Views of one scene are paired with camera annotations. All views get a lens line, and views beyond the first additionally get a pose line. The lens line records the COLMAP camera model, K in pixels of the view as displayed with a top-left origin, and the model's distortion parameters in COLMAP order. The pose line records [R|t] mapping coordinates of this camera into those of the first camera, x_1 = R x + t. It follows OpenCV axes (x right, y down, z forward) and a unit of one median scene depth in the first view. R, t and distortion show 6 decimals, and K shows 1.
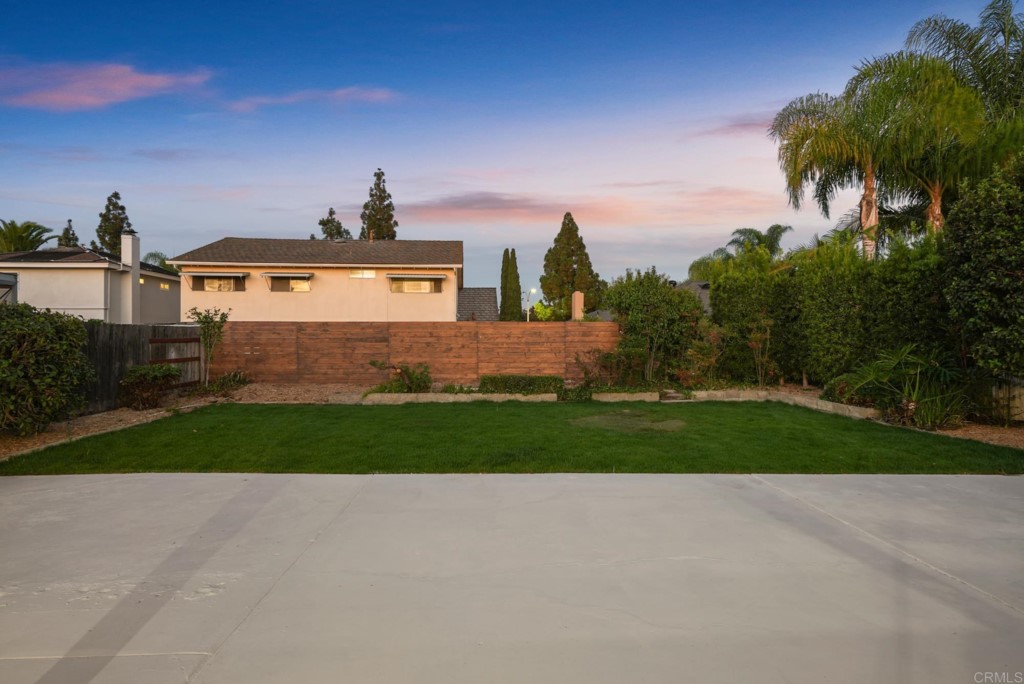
lens RADIAL K [[580.3, 0, 512.0], [0, 580.3, 342.0], [0, 0, 1]] dist [-0.001953, -0.000824]
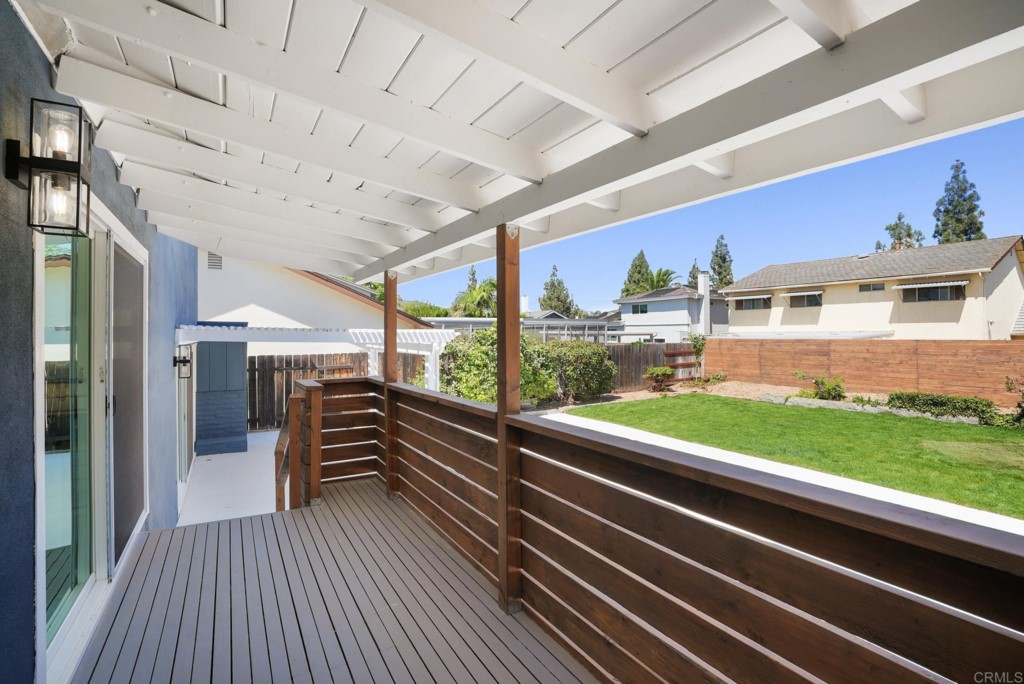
lens RADIAL K [[501.8, 0, 512.0], [0, 501.8, 342.0], [0, 0, 1]] dist [-0.000800, -0.000081]
pose [[0.473300, 0.010957, -0.880833, 0.158576], [0.007578, 0.999835, 0.016510, -0.020621], [0.880869, -0.014489, 0.473139, -0.036788]]
